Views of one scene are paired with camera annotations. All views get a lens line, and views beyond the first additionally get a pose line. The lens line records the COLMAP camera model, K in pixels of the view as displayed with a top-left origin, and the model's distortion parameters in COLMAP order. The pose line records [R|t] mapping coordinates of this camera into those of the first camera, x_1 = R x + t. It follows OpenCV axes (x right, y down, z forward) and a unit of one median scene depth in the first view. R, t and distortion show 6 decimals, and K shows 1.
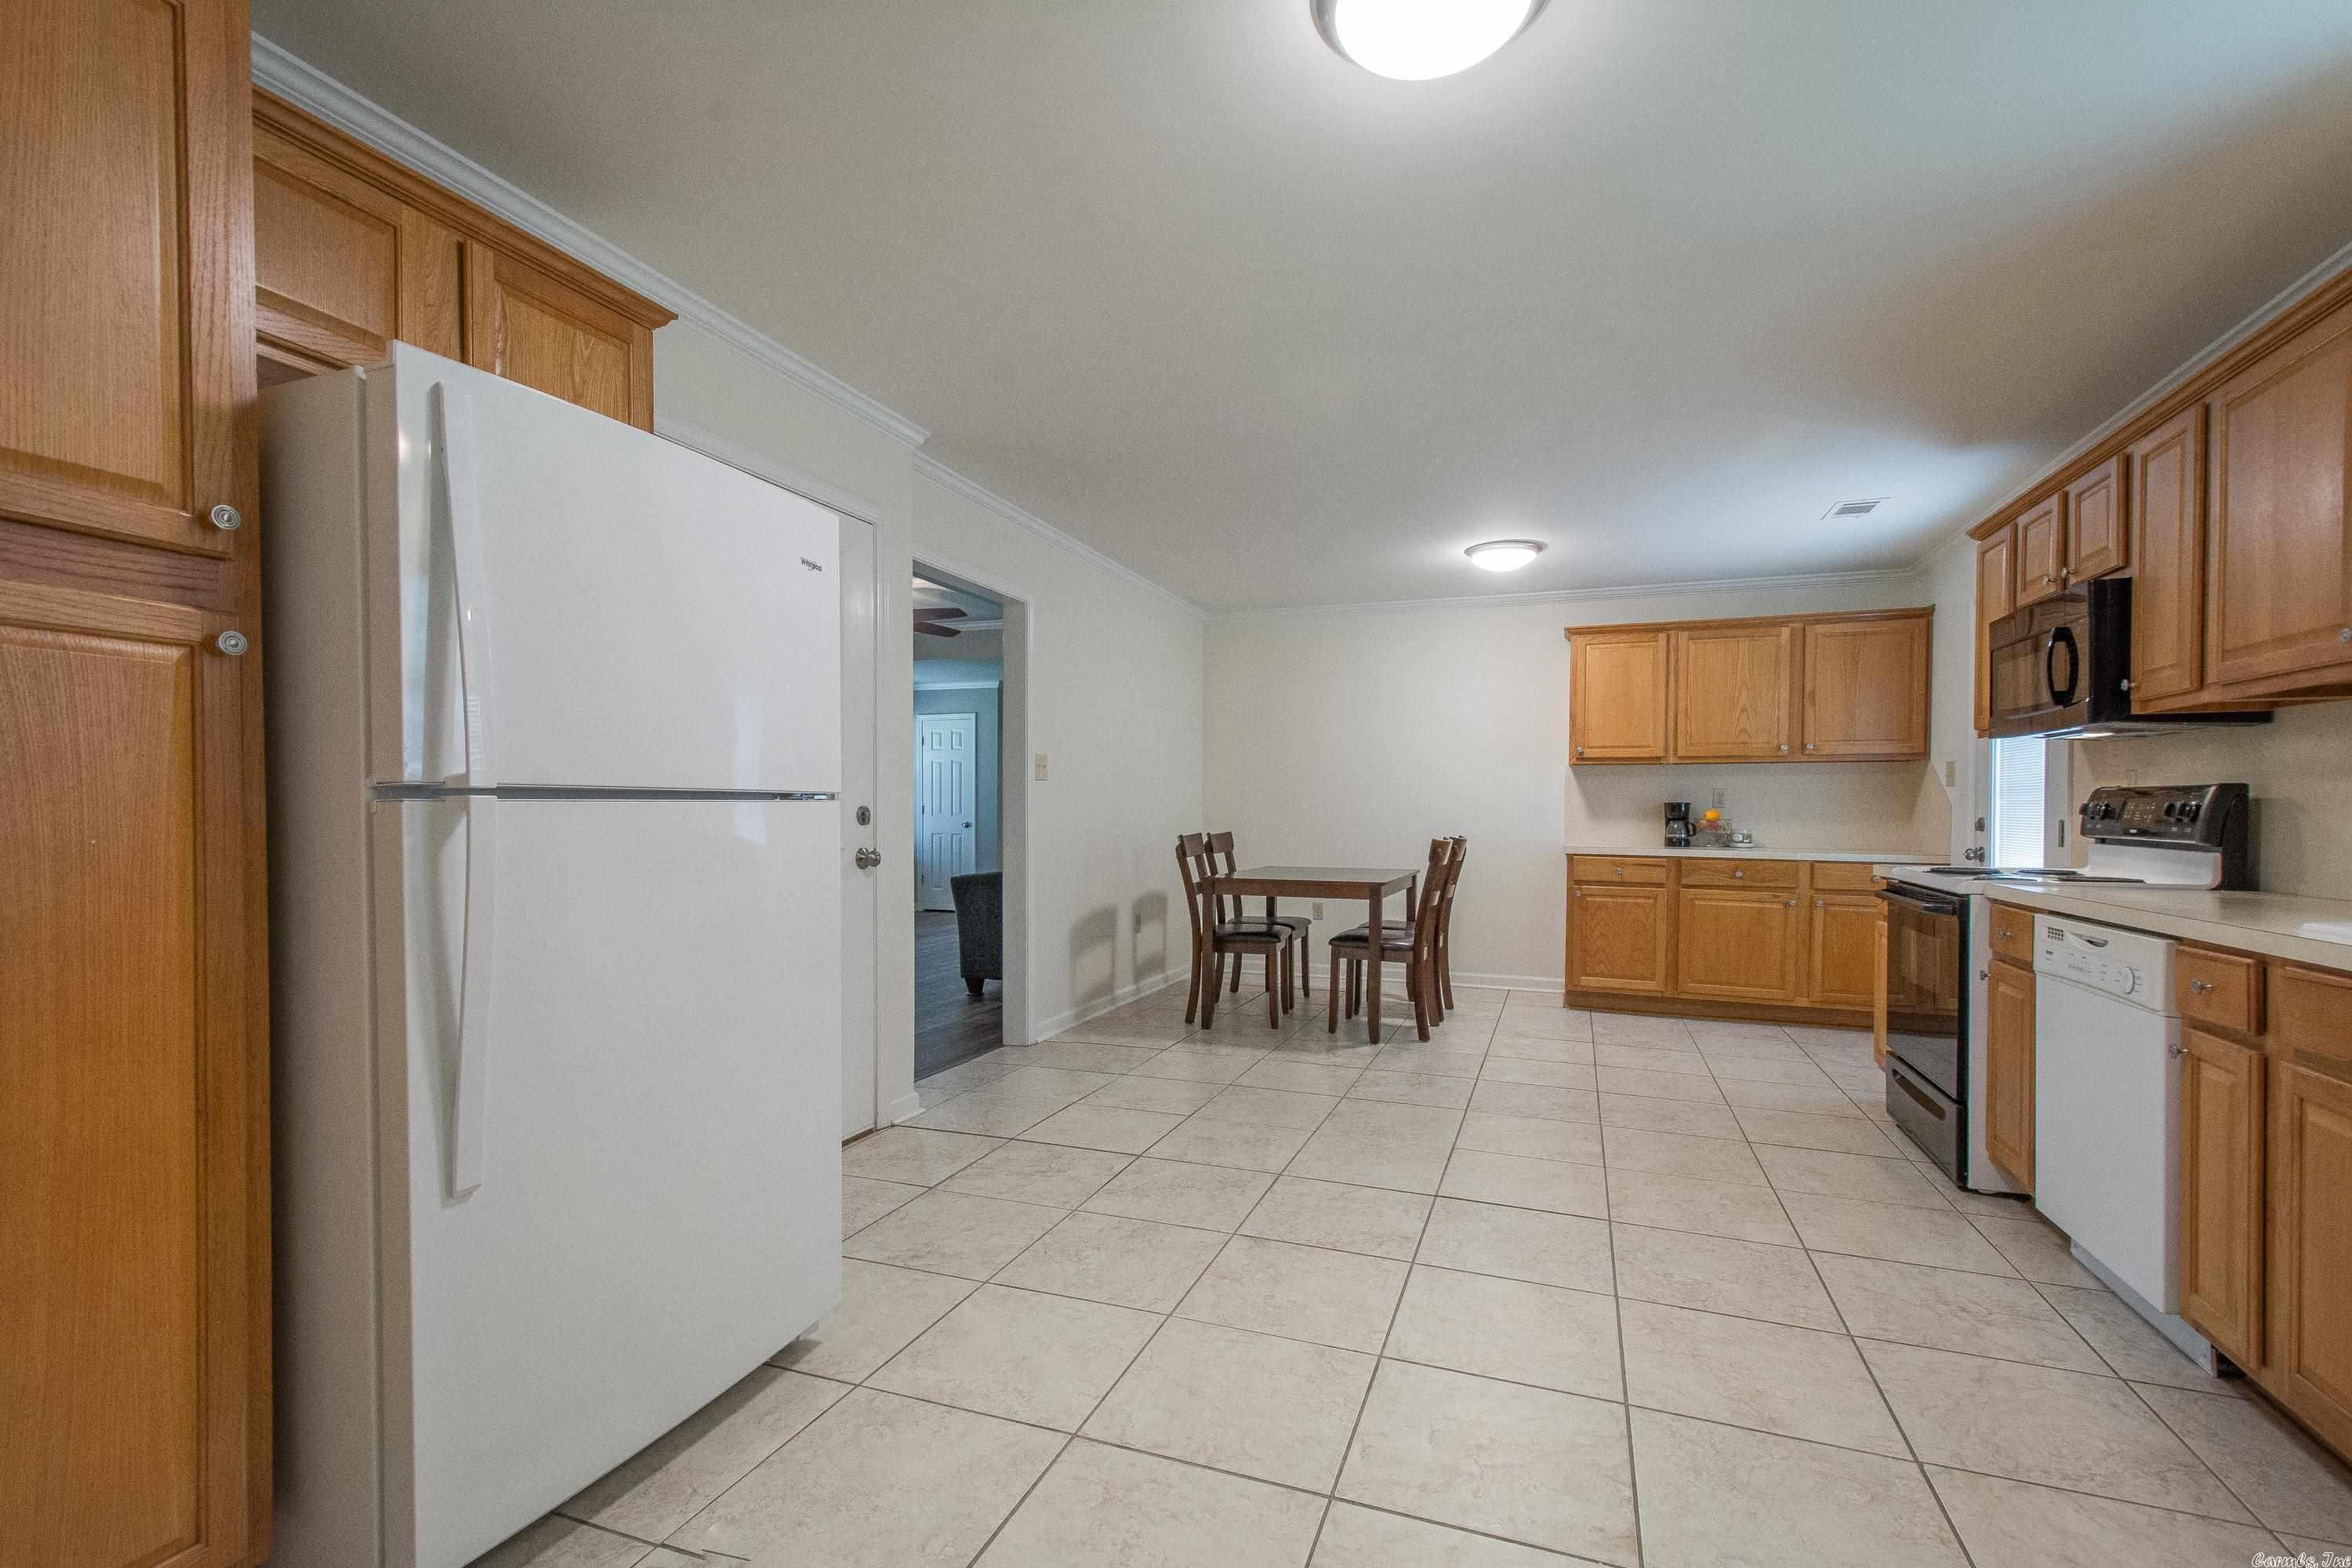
lens RADIAL K [[1039.0, 0, 1193.4], [0, 1039.0, 825.3], [0, 0, 1]] dist [0.020484, -0.008009]
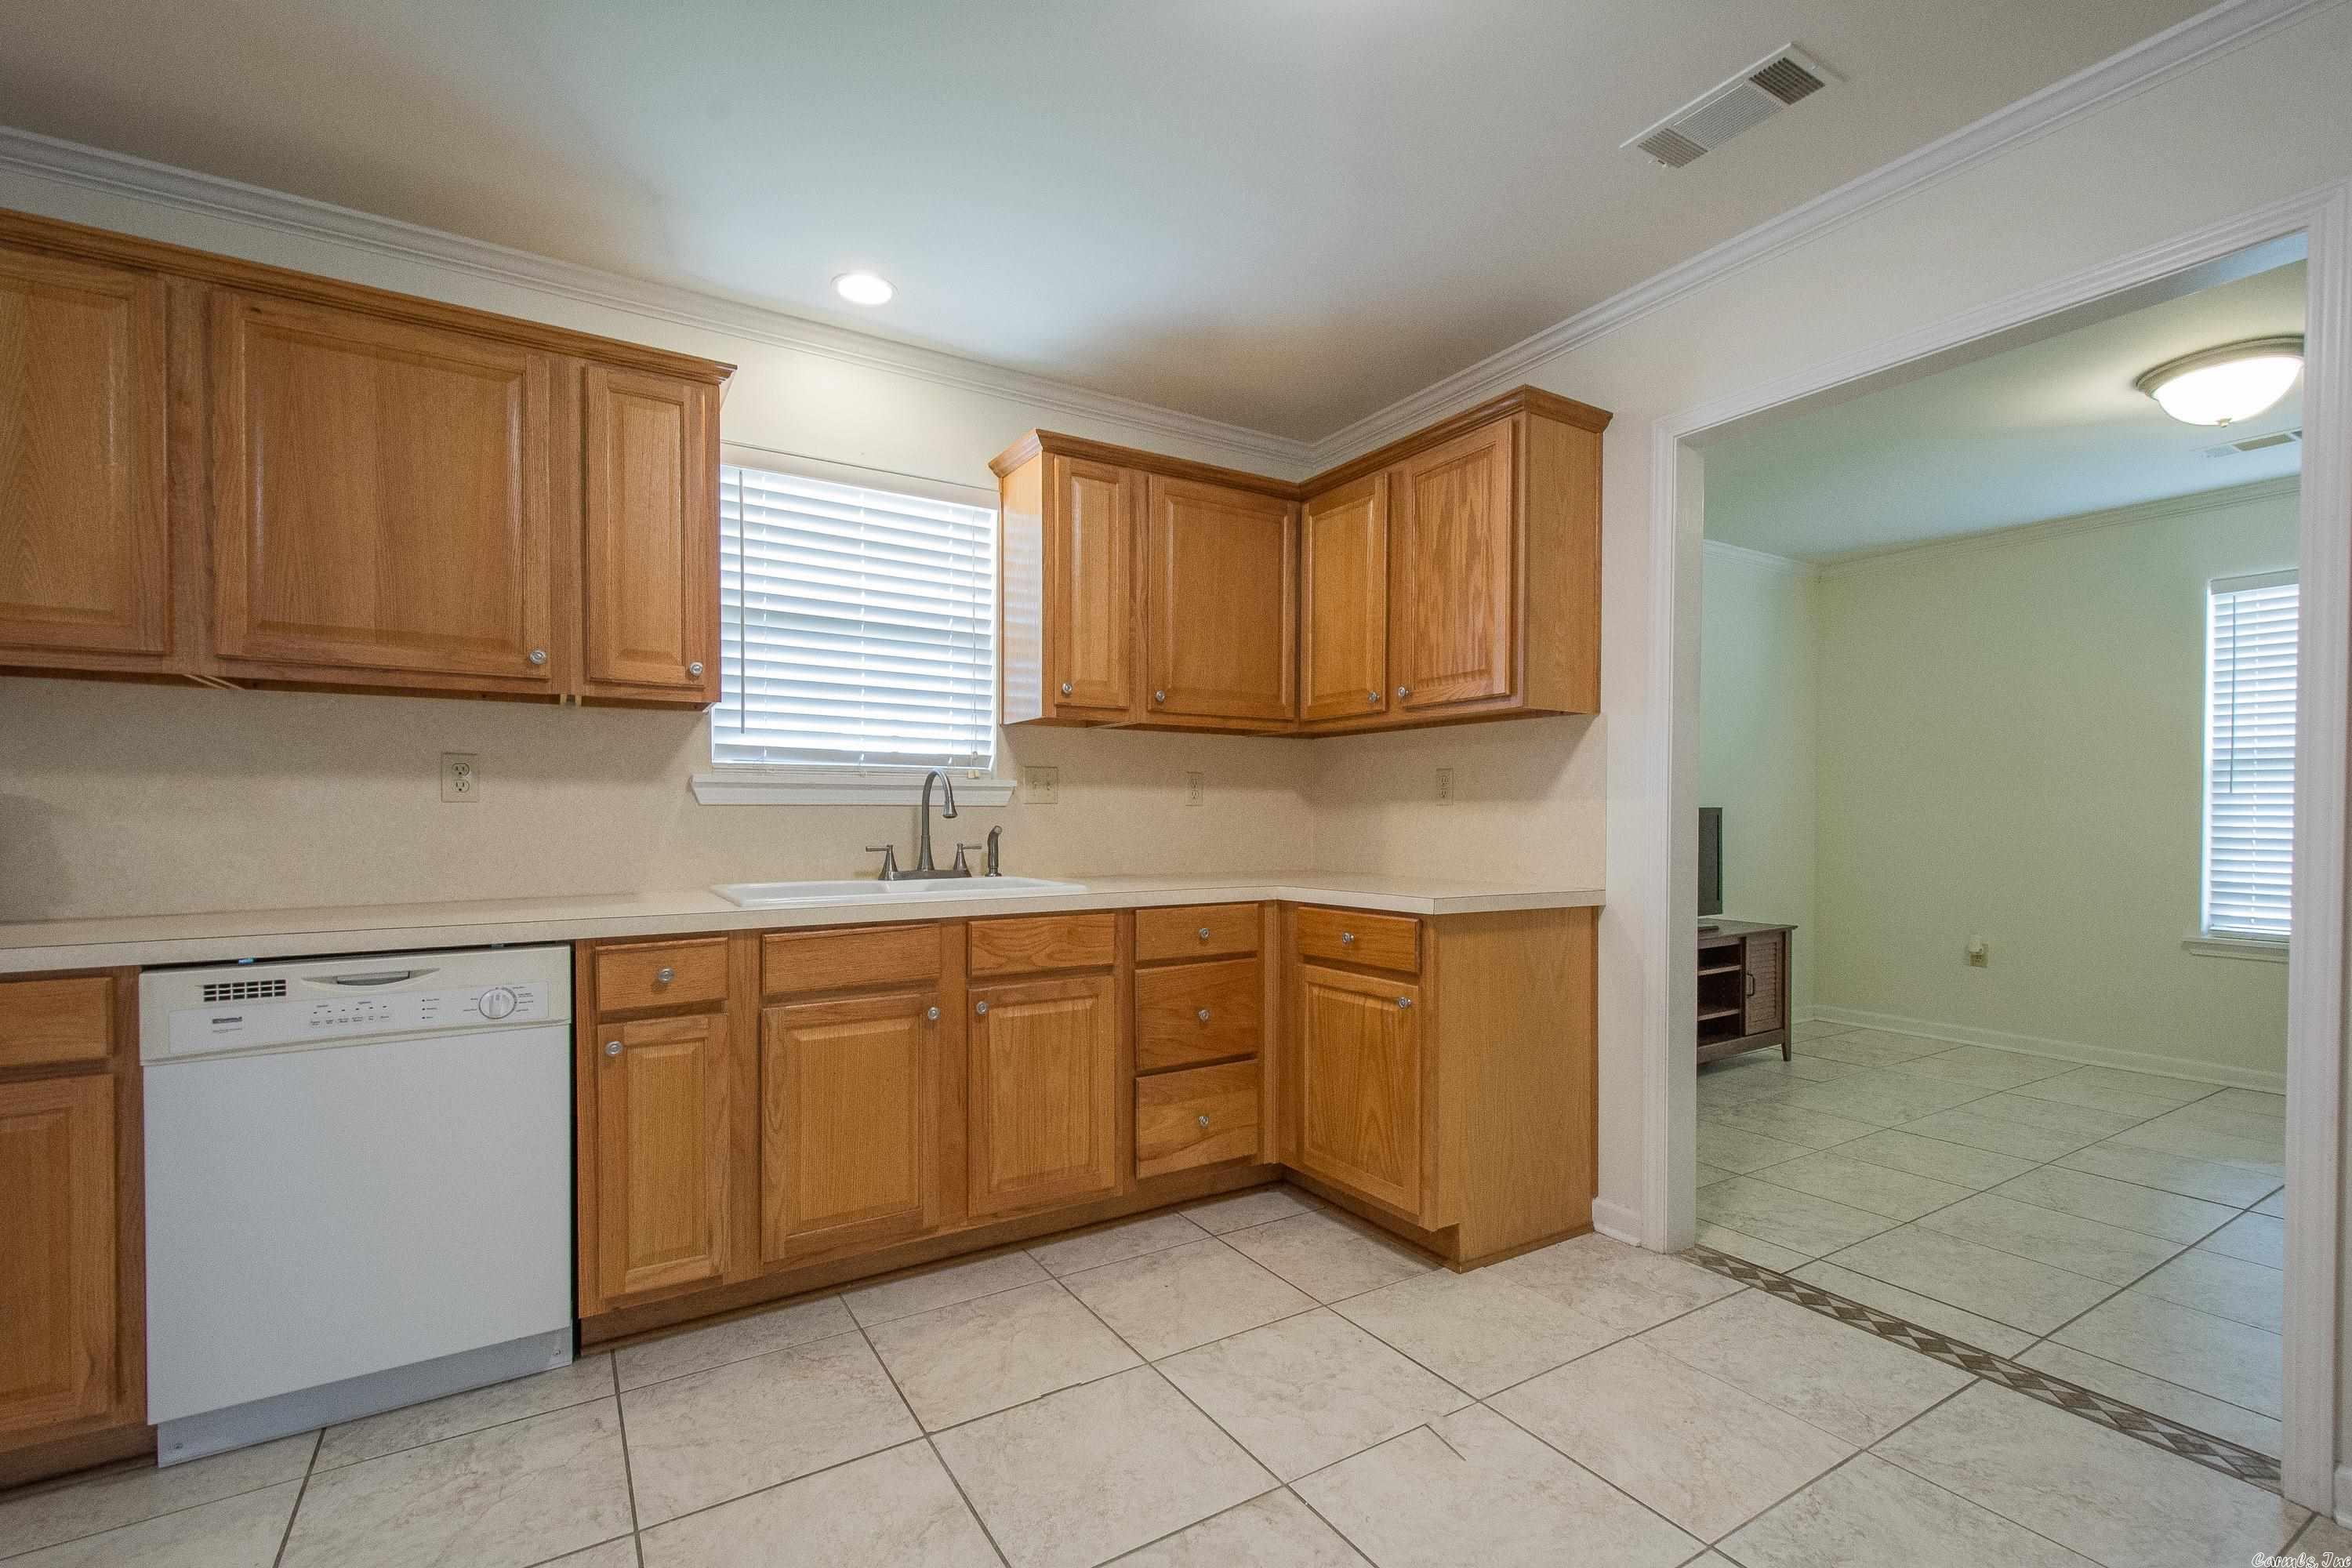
lens RADIAL K [[1039.0, 0, 1193.4], [0, 1039.0, 825.3], [0, 0, 1]] dist [0.020484, -0.008009]
pose [[-0.790821, -0.011669, 0.611936, -0.049886], [0.006648, 0.999595, 0.027654, -0.009997], [-0.612011, 0.025938, -0.790424, 0.529832]]
